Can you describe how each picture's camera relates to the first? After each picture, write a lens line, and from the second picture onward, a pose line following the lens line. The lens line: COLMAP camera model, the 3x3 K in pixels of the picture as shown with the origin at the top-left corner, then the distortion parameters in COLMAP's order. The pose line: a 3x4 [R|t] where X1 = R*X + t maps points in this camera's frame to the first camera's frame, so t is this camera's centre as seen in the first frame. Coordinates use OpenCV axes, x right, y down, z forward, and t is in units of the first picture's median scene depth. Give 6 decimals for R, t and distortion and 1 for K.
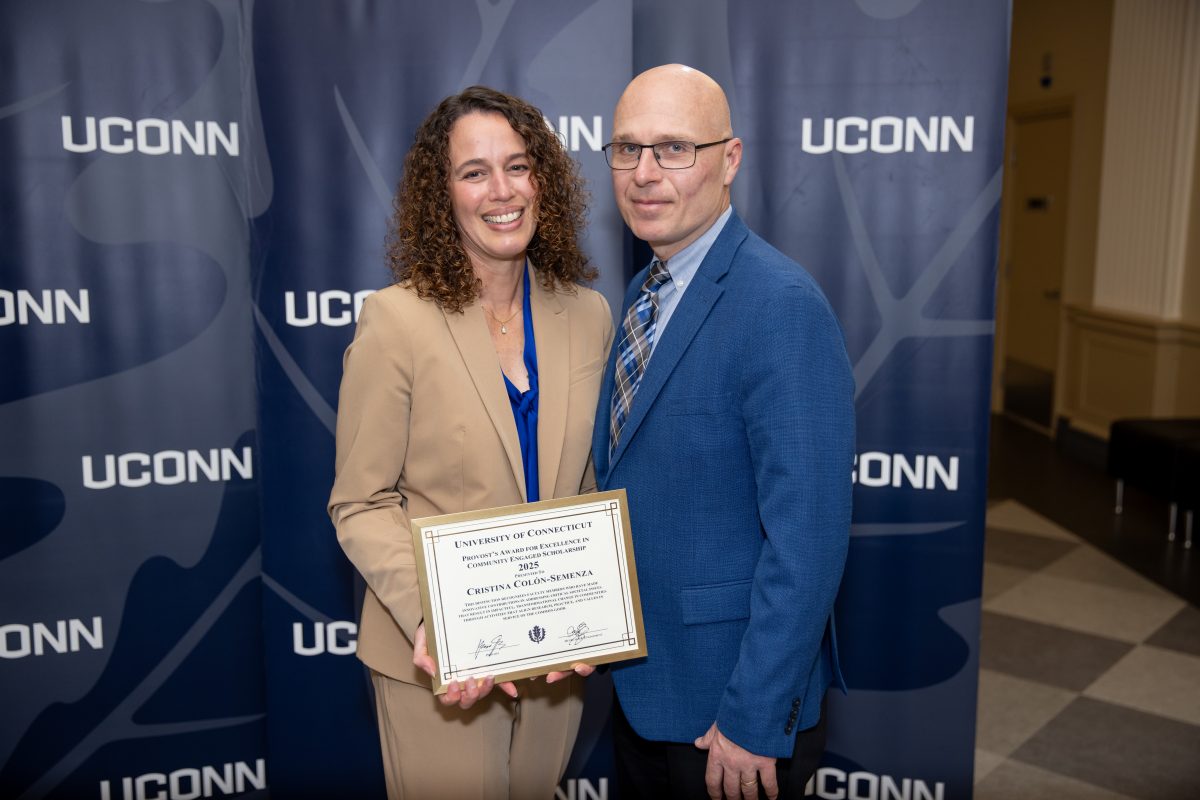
lens RADIAL K [[1251.5, 0, 608.4], [0, 1251.5, 395.6], [0, 0, 1]] dist [0.040270, 0.000000]
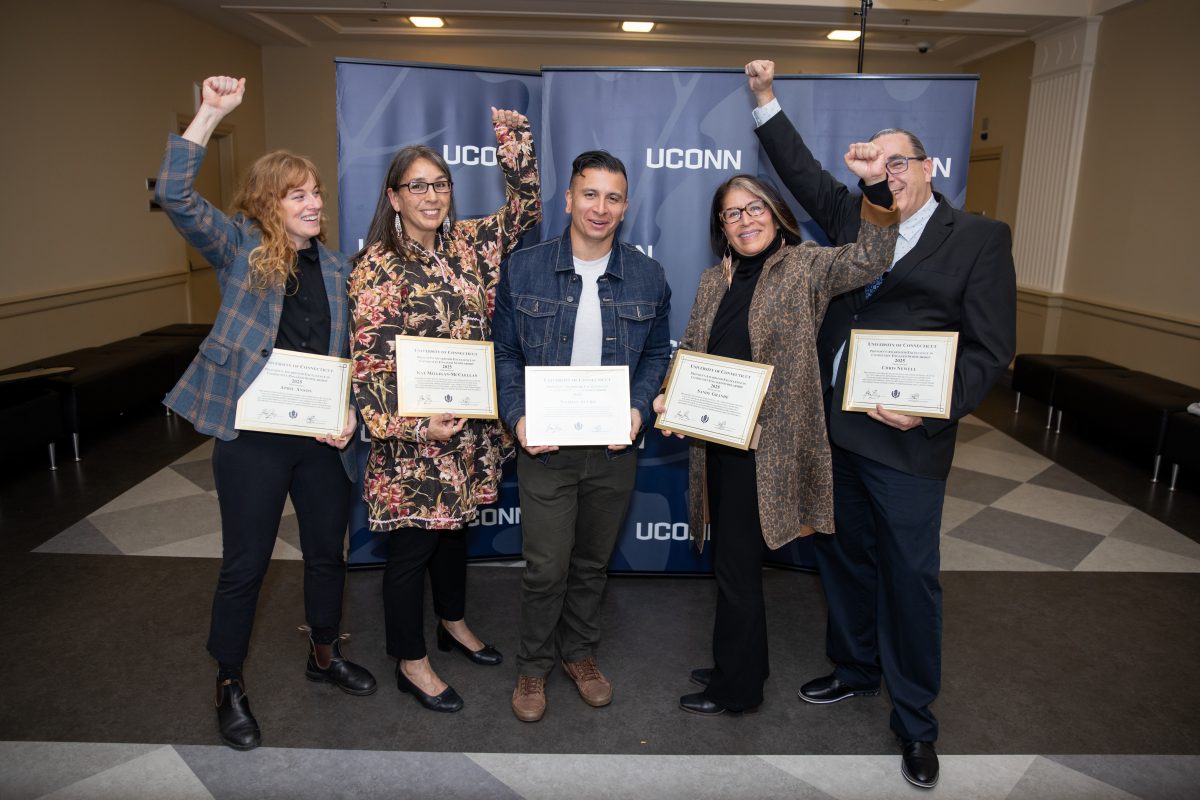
lens RADIAL K [[880.4, 0, 592.8], [0, 880.4, 408.7], [0, 0, 1]] dist [-0.091586, 0.080827]
pose [[0.996853, 0.041768, -0.067383, -0.082737], [-0.036896, 0.996722, 0.071993, 0.042470], [0.070169, -0.069280, 0.995126, -0.187028]]
